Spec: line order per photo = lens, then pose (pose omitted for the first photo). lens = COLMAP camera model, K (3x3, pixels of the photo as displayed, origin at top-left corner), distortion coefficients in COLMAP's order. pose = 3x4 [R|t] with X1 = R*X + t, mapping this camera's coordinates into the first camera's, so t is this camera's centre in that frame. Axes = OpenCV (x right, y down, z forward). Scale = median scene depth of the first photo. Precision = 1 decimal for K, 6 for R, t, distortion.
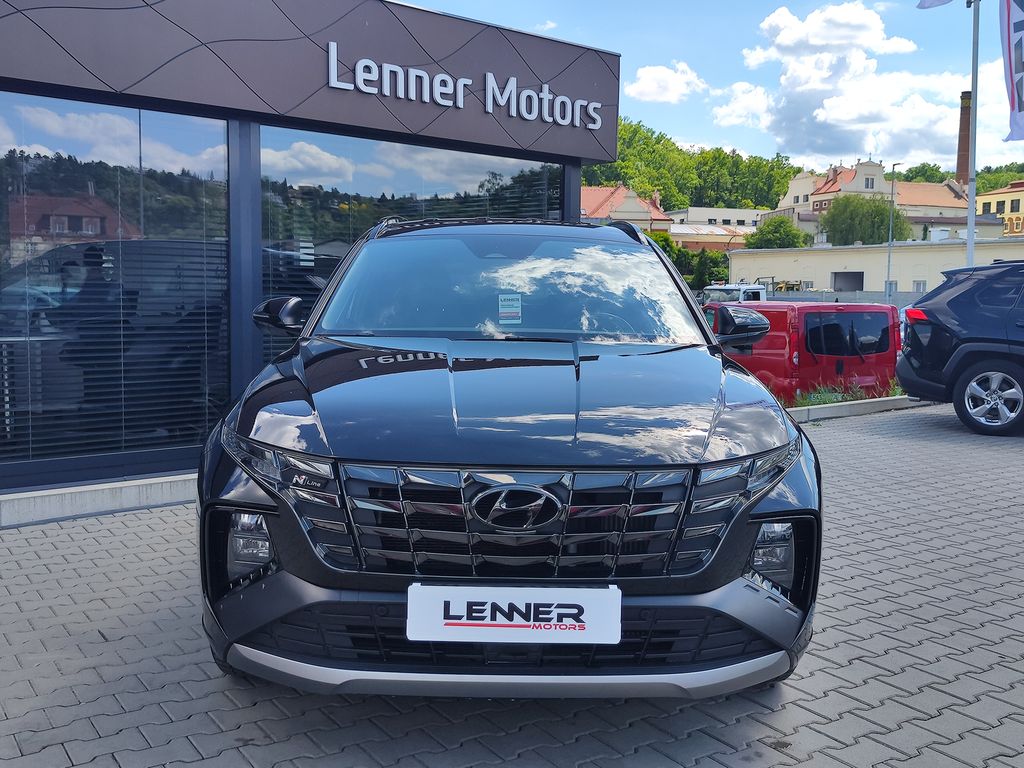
lens RADIAL K [[962.7, 0, 512.0], [0, 962.7, 384.0], [0, 0, 1]] dist [0.067878, -0.126662]
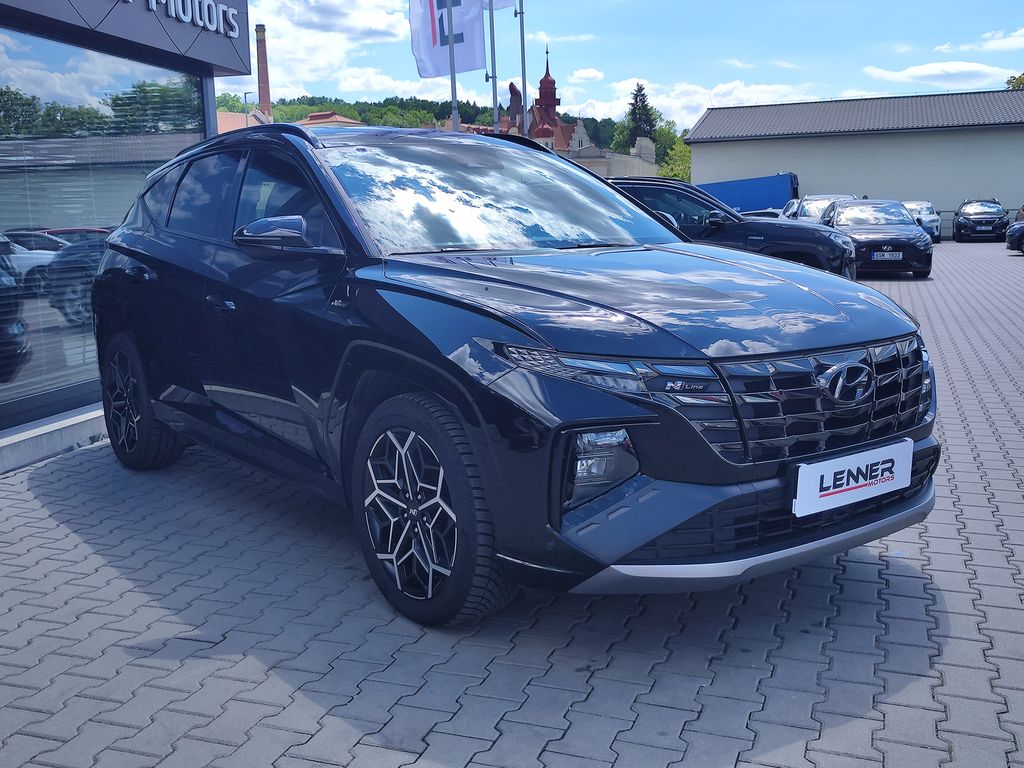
lens RADIAL K [[962.7, 0, 512.0], [0, 962.7, 384.0], [0, 0, 1]] dist [0.067878, -0.126662]
pose [[0.837839, -0.128928, 0.530475, -0.906079], [0.090541, 0.991072, 0.097871, -0.013598], [-0.538357, -0.033970, 0.842032, 0.273111]]
